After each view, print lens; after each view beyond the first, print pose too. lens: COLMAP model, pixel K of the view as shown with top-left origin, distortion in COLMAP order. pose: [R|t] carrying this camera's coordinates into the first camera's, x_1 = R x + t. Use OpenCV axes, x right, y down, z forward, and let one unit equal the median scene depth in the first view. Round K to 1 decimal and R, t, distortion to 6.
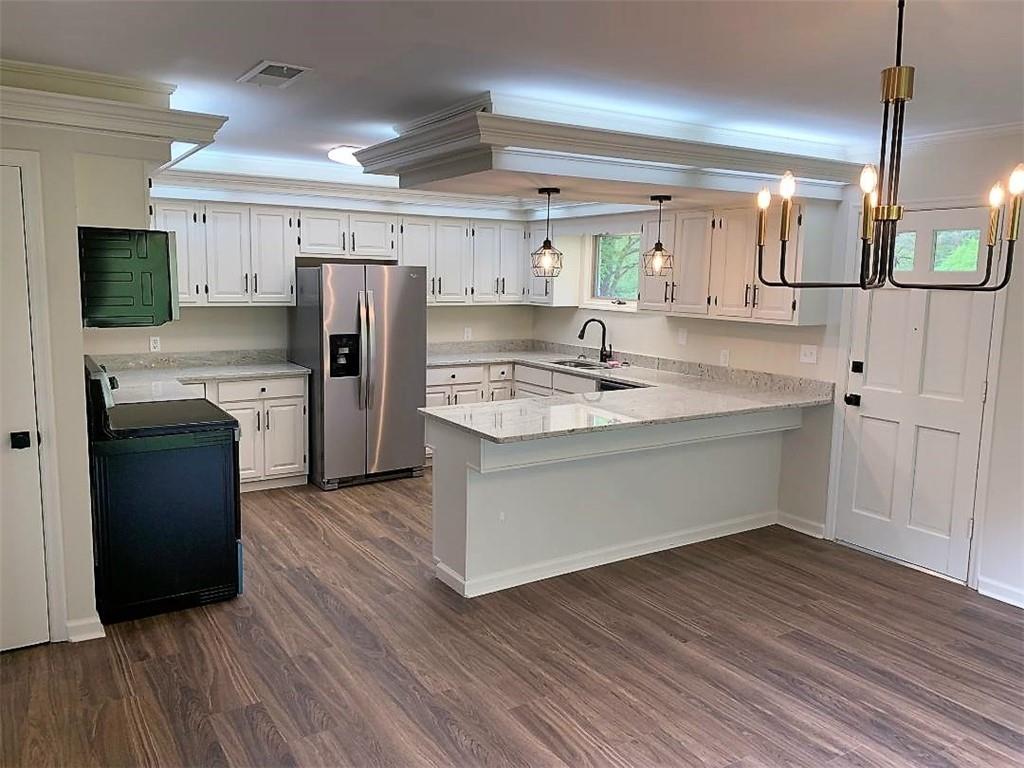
lens RADIAL K [[774.8, 0, 512.0], [0, 774.8, 384.0], [0, 0, 1]] dist [0.053433, -0.001041]
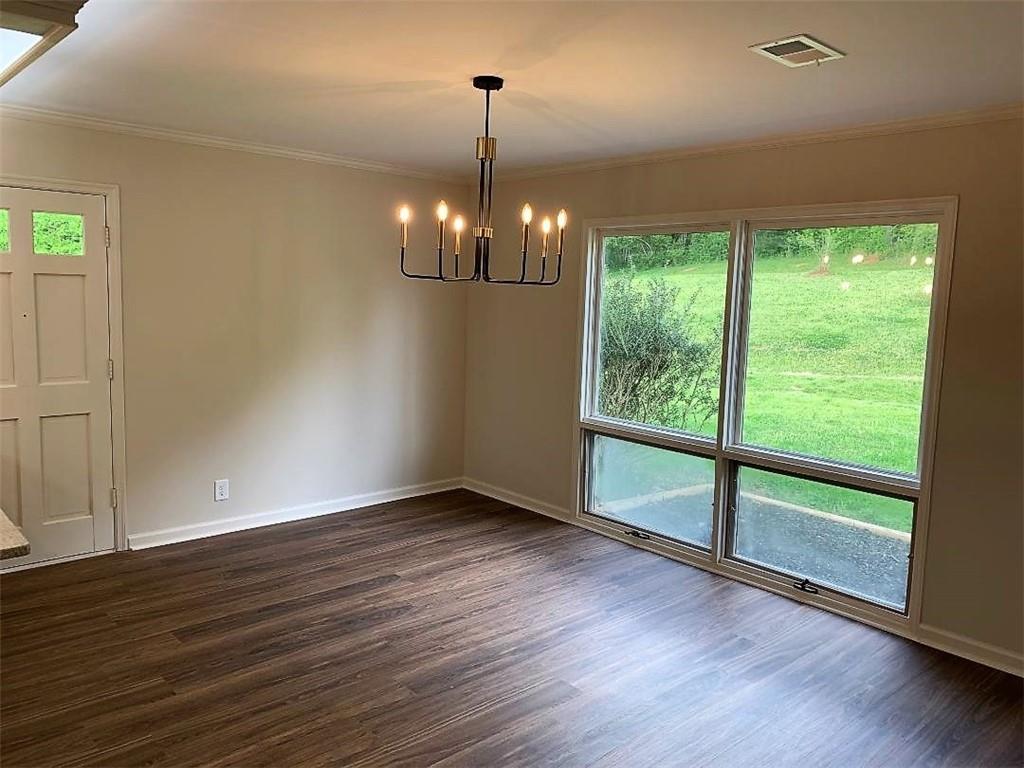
lens RADIAL K [[774.8, 0, 512.0], [0, 774.8, 384.0], [0, 0, 1]] dist [0.053433, -0.001041]
pose [[-0.156549, -0.138819, 0.977866, -0.629501], [0.100049, 0.982752, 0.155530, -0.096183], [-0.982590, 0.122182, -0.139960, 0.725984]]
